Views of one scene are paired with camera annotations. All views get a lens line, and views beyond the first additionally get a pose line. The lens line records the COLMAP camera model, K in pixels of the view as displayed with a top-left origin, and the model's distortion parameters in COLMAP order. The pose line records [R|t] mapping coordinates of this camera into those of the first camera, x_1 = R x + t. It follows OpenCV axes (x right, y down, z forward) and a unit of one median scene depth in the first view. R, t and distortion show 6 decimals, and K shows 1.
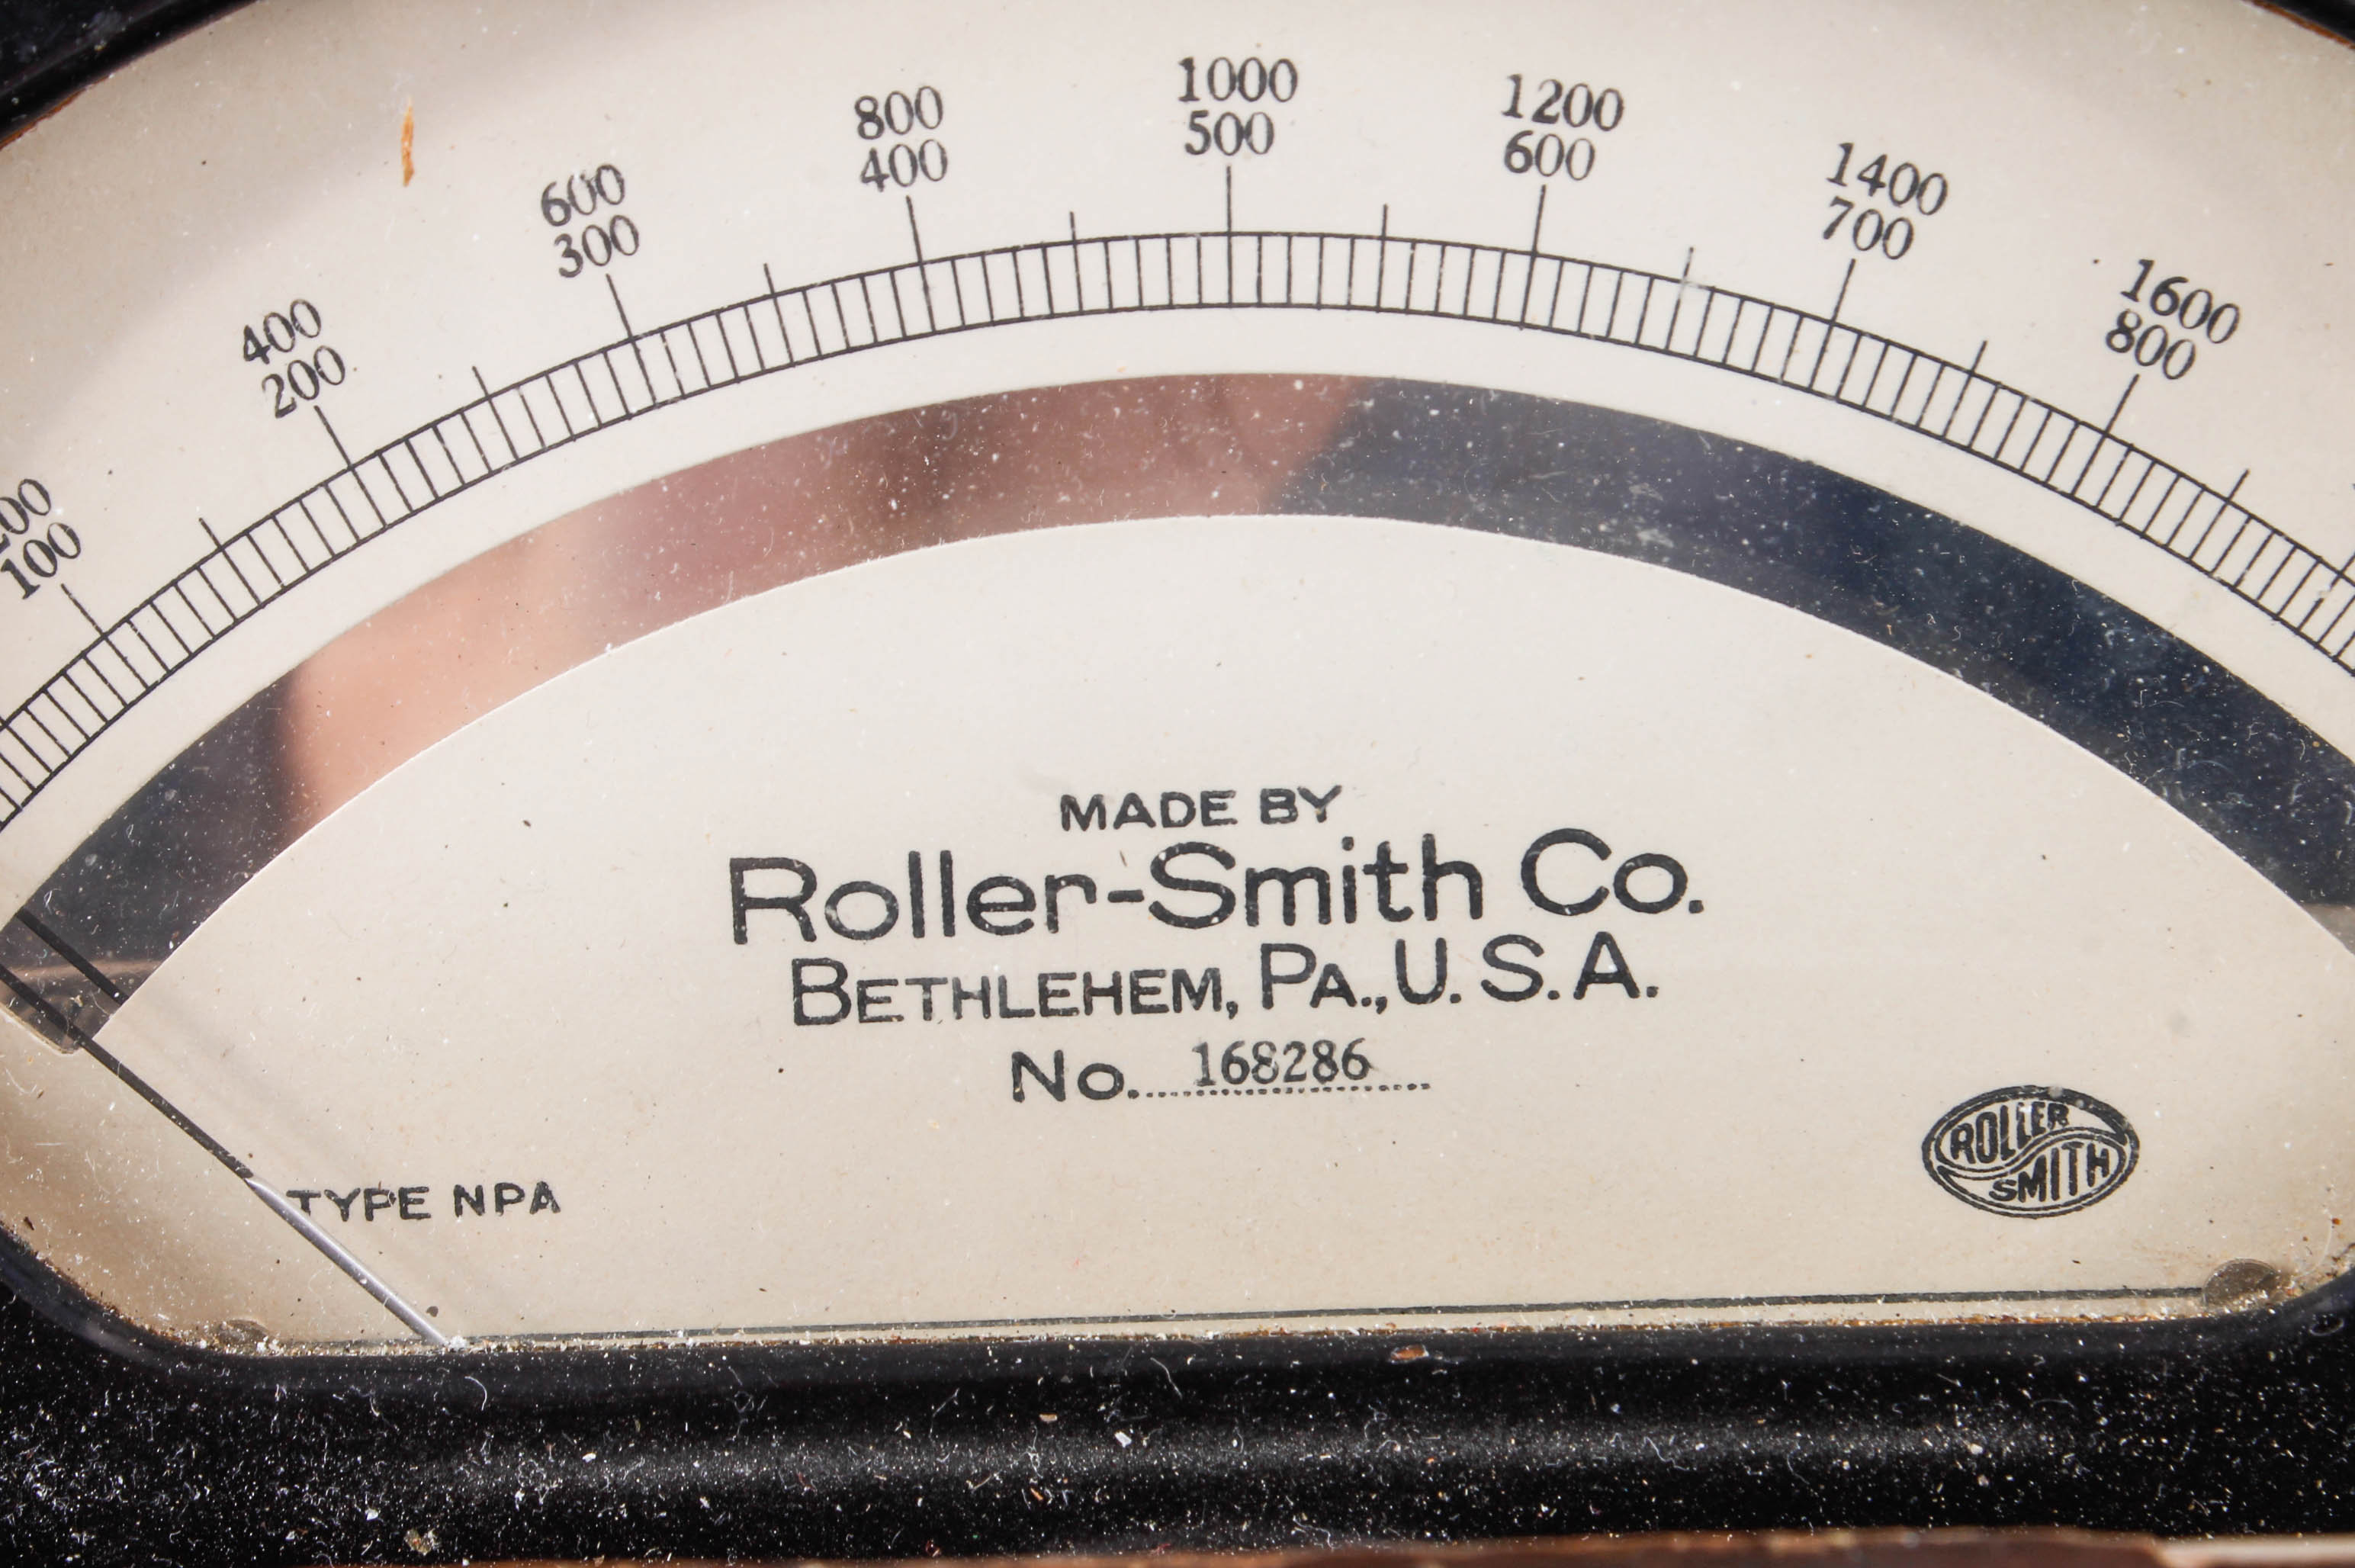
lens RADIAL K [[5567.0, 0, 1167.4], [0, 5567.0, 825.6], [0, 0, 1]] dist [0.072188, -0.066591]
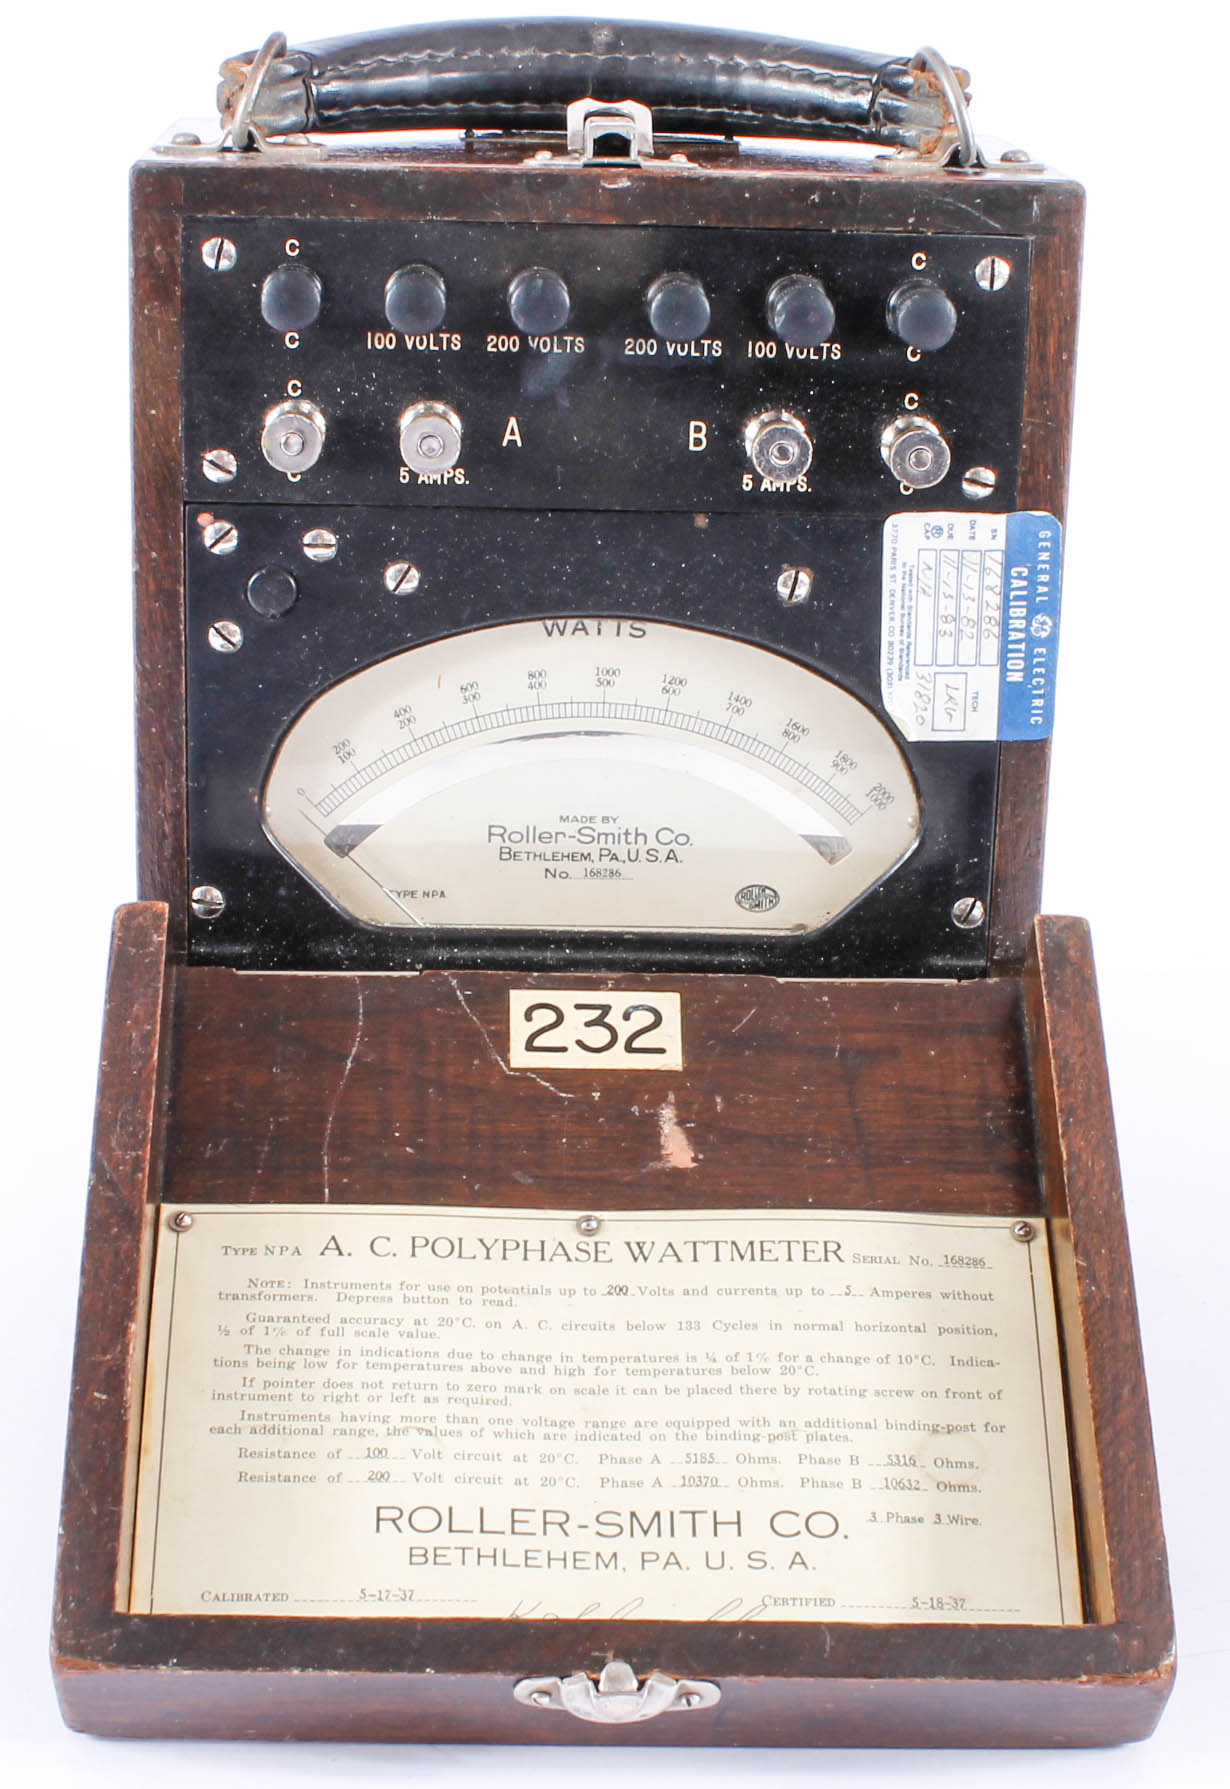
lens RADIAL K [[3556.9, 0, 566.2], [0, 3556.9, 896.6], [0, 0, 1]] dist [-0.102519, 0.055044]
pose [[0.993586, 0.041672, 0.105117, -0.331645], [-0.051265, 0.994597, 0.090274, -0.212022], [-0.100787, -0.095084, 0.990354, -2.019087]]
